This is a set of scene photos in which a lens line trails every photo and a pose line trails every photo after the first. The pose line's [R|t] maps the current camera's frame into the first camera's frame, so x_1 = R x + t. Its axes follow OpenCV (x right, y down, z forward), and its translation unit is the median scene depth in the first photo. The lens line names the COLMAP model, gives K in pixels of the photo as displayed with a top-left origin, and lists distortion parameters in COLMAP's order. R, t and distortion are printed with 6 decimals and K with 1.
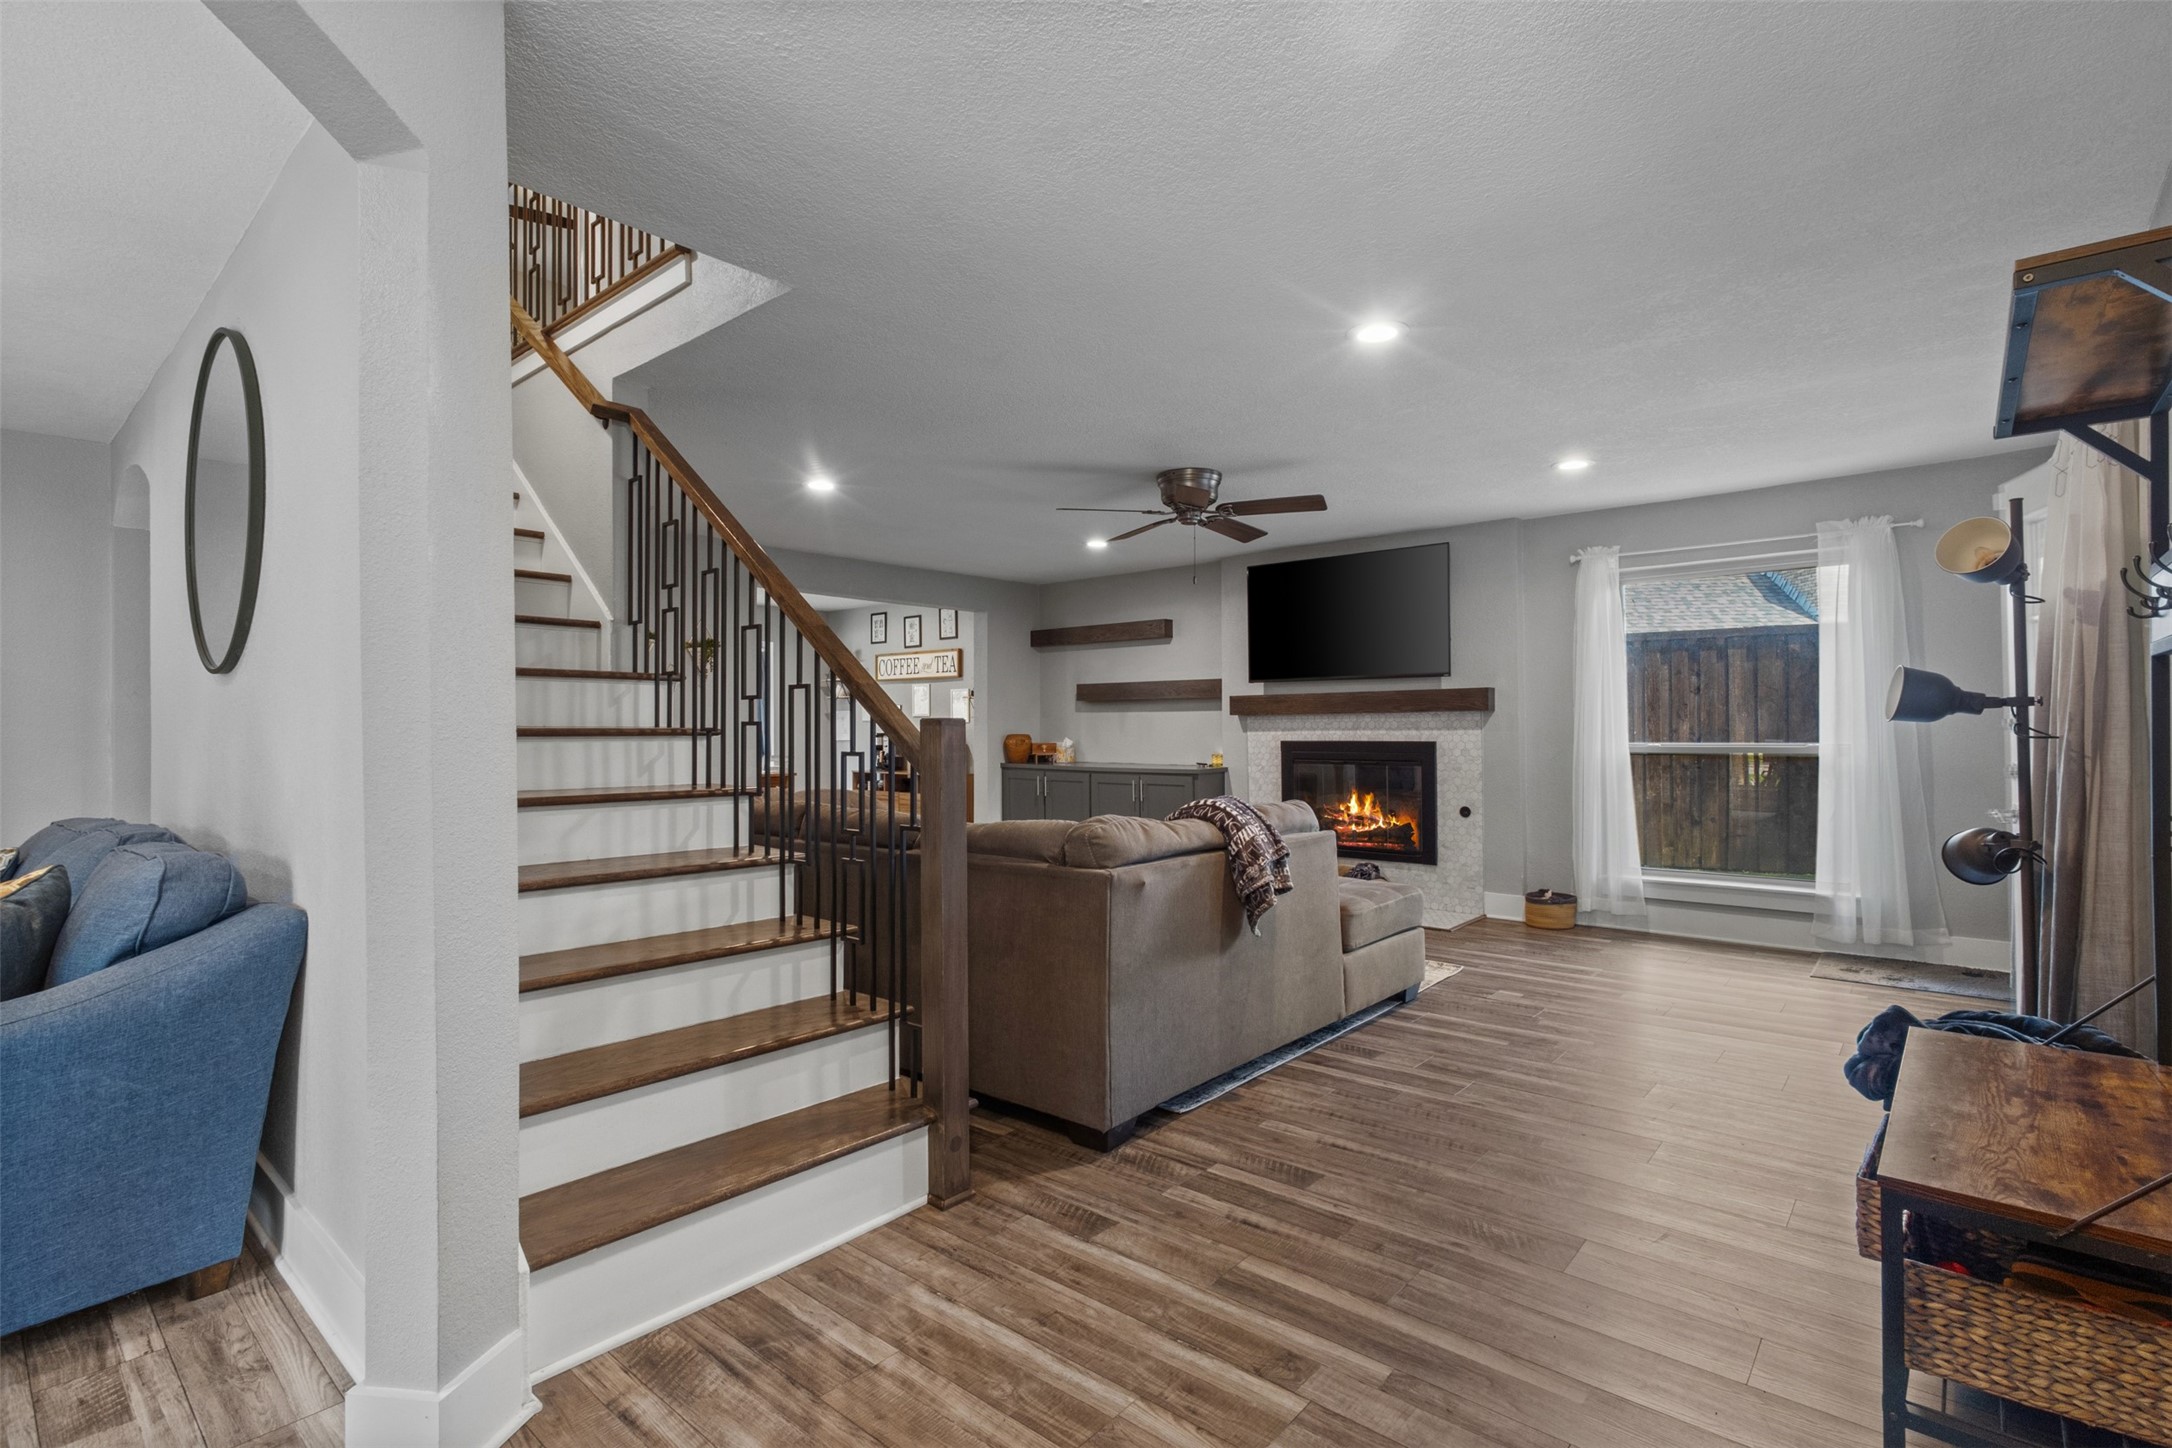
lens RADIAL K [[999.3, 0, 1066.4], [0, 999.3, 723.7], [0, 0, 1]] dist [0.002295, 0.000732]
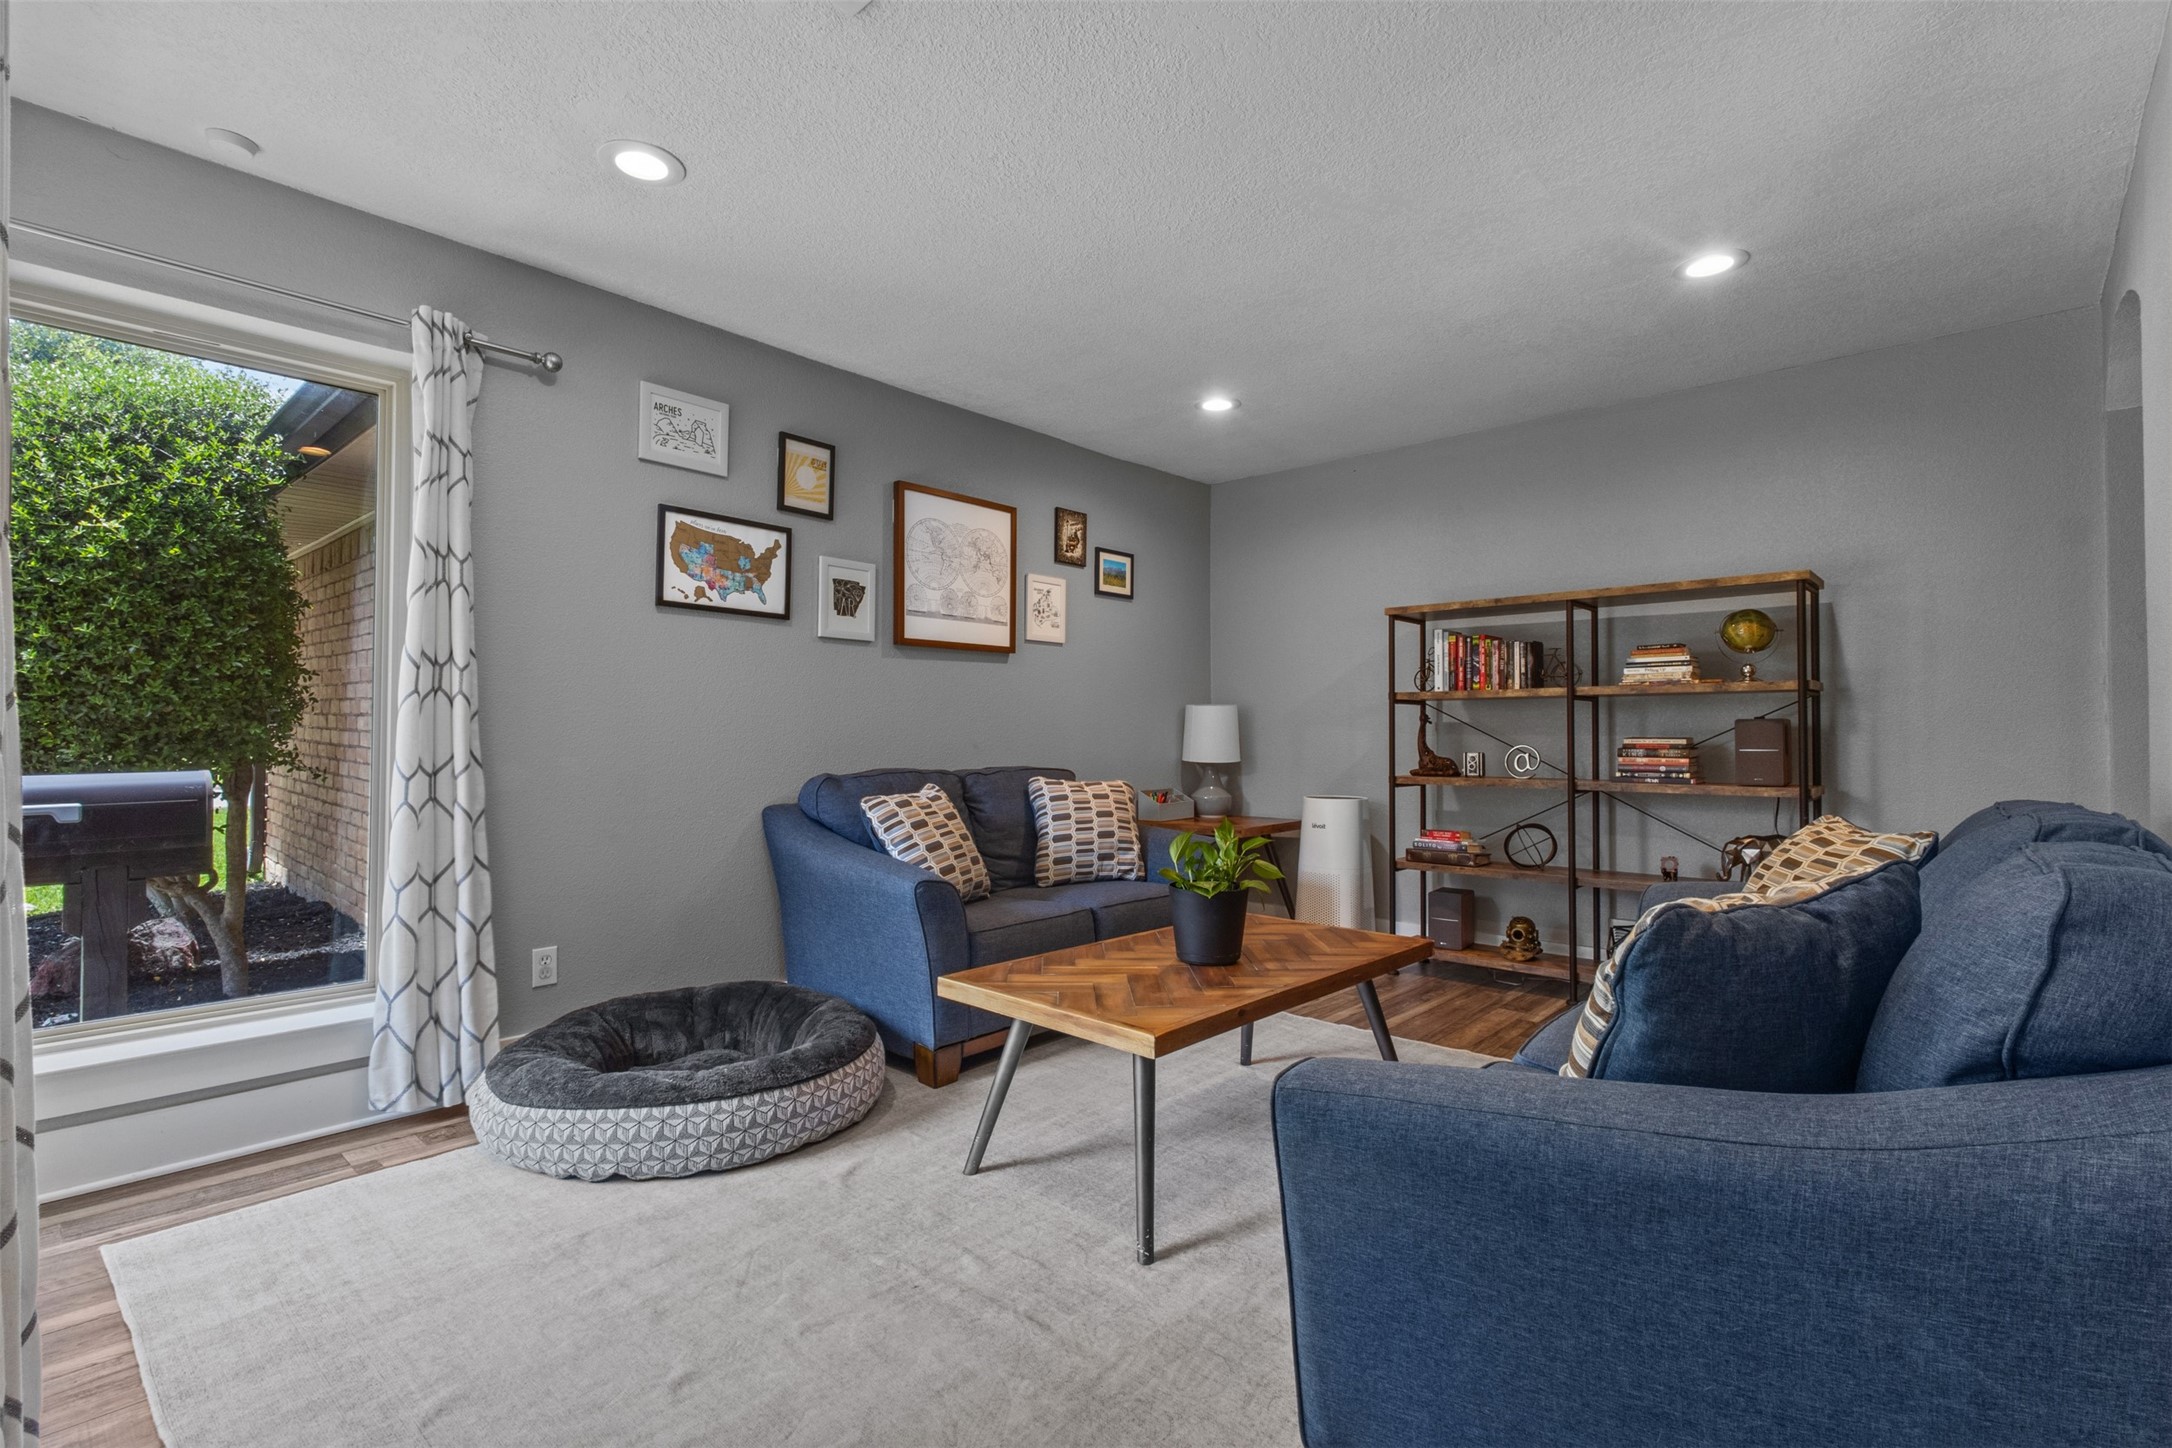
lens RADIAL K [[999.3, 0, 1091.4], [0, 999.3, 717.9], [0, 0, 1]] dist [0.002295, 0.000732]
pose [[-0.014485, -0.009993, -0.999845, -0.154332], [0.001958, 0.999948, -0.010023, 0.023354], [0.999893, -0.002103, -0.014464, 0.197056]]
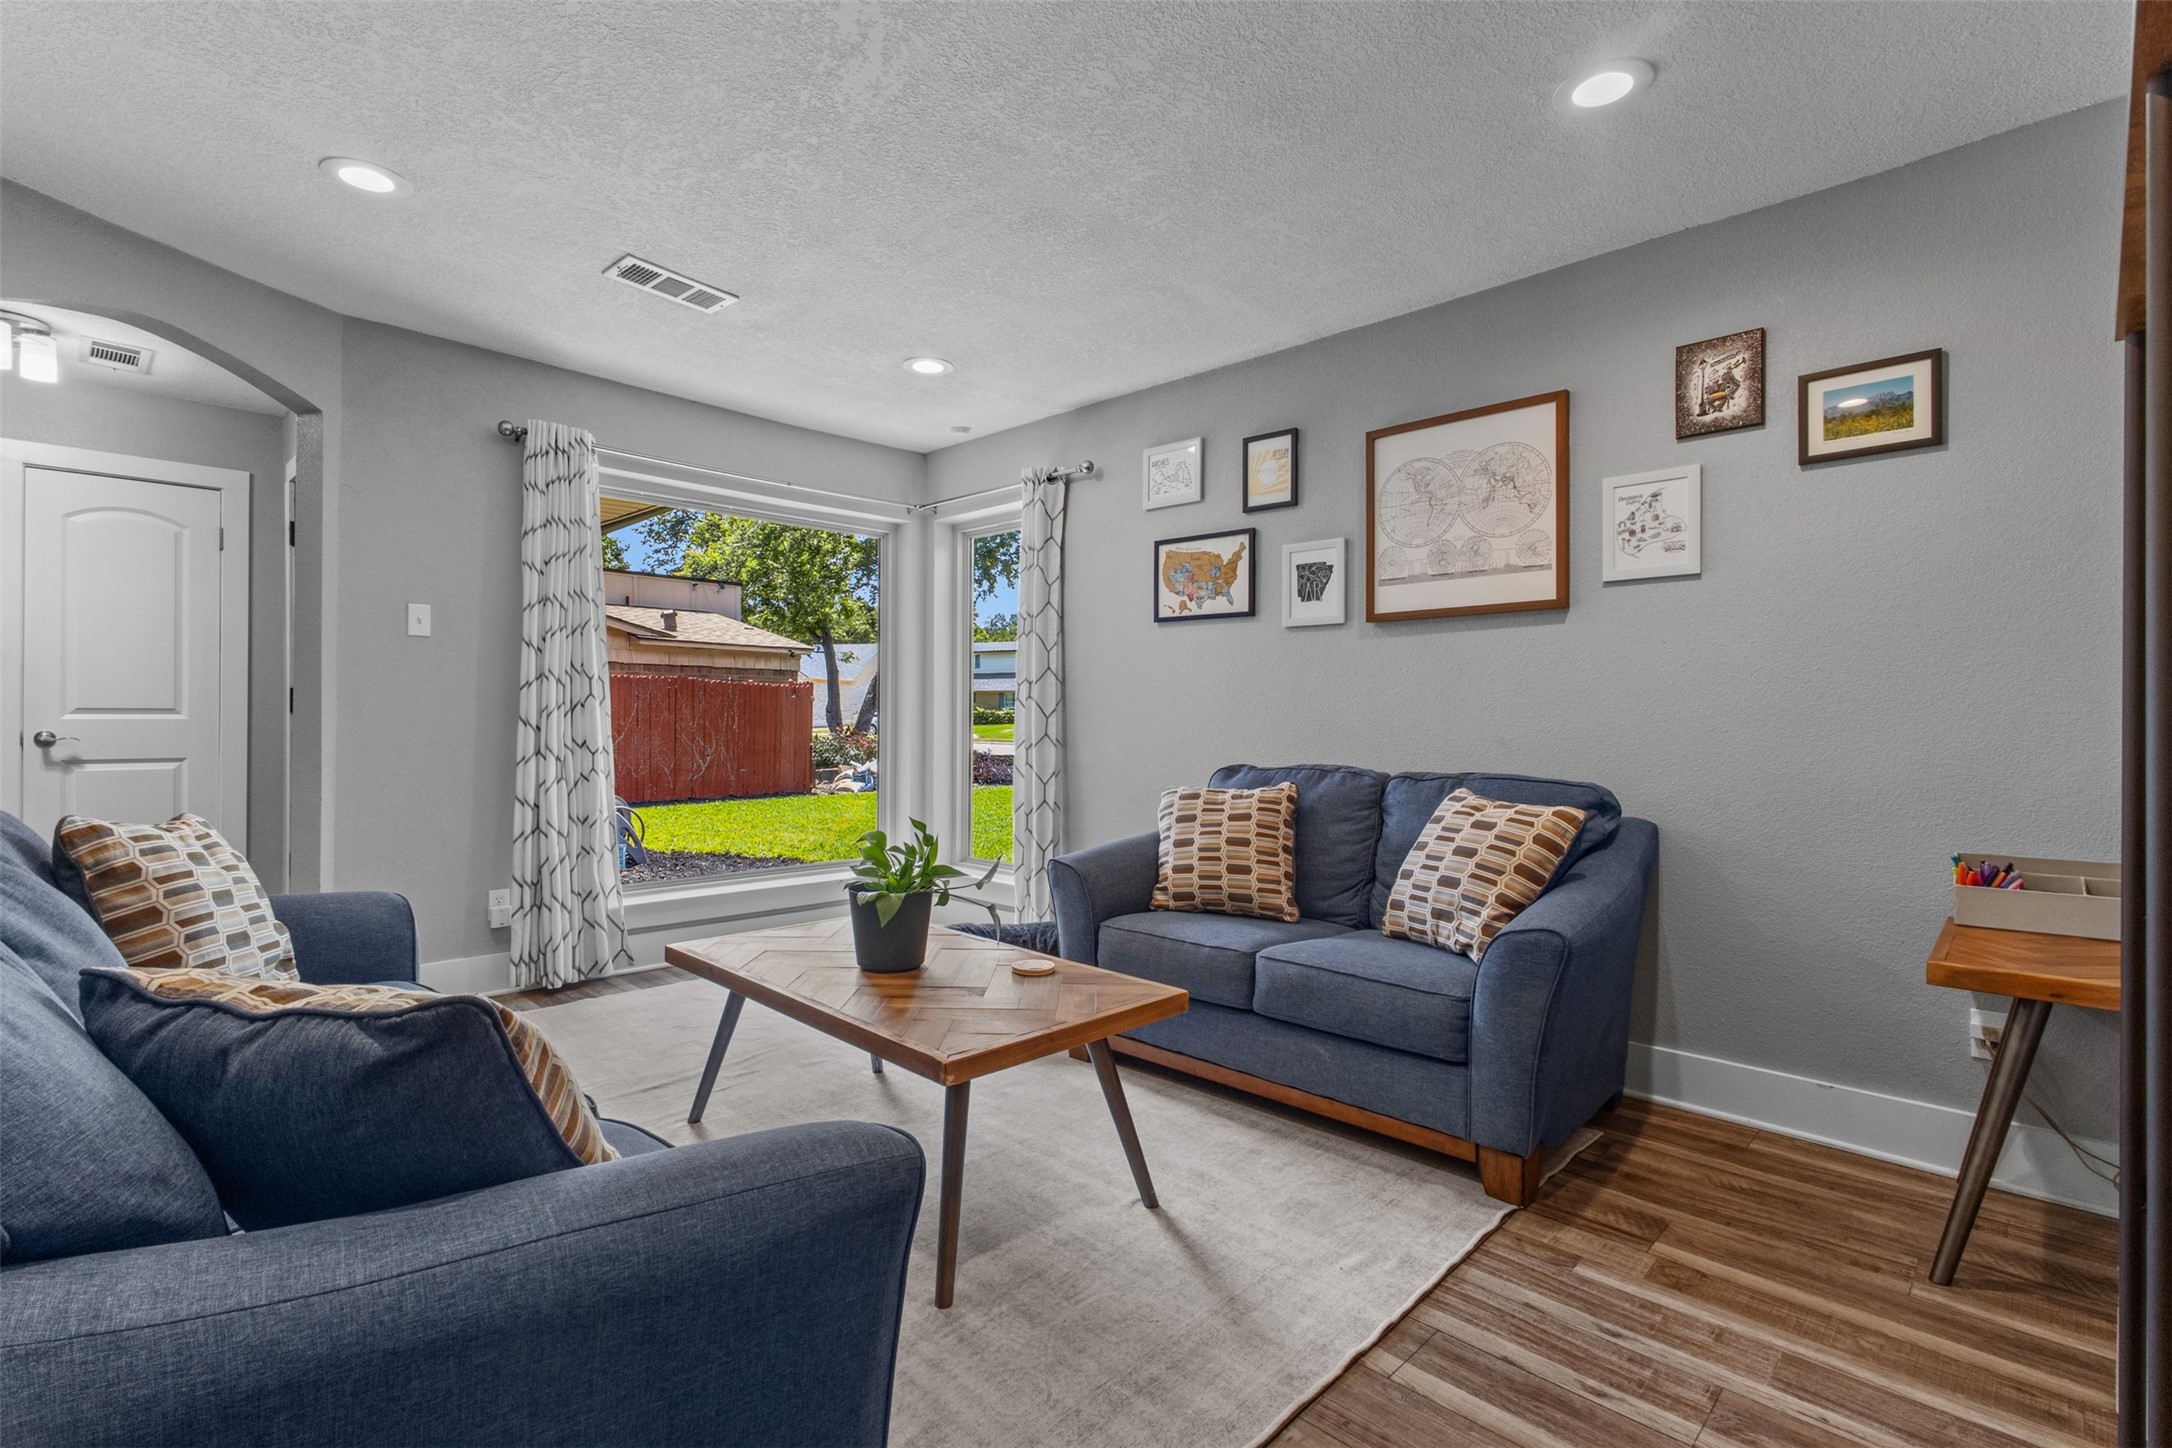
lens RADIAL K [[999.3, 0, 1084.1], [0, 999.3, 713.4], [0, 0, 1]] dist [0.002295, 0.000732]
pose [[-0.998058, 0.003737, 0.062185, -0.678804], [0.003315, 0.999971, -0.006893, 0.023300], [-0.062209, -0.006673, -0.998041, 0.633925]]
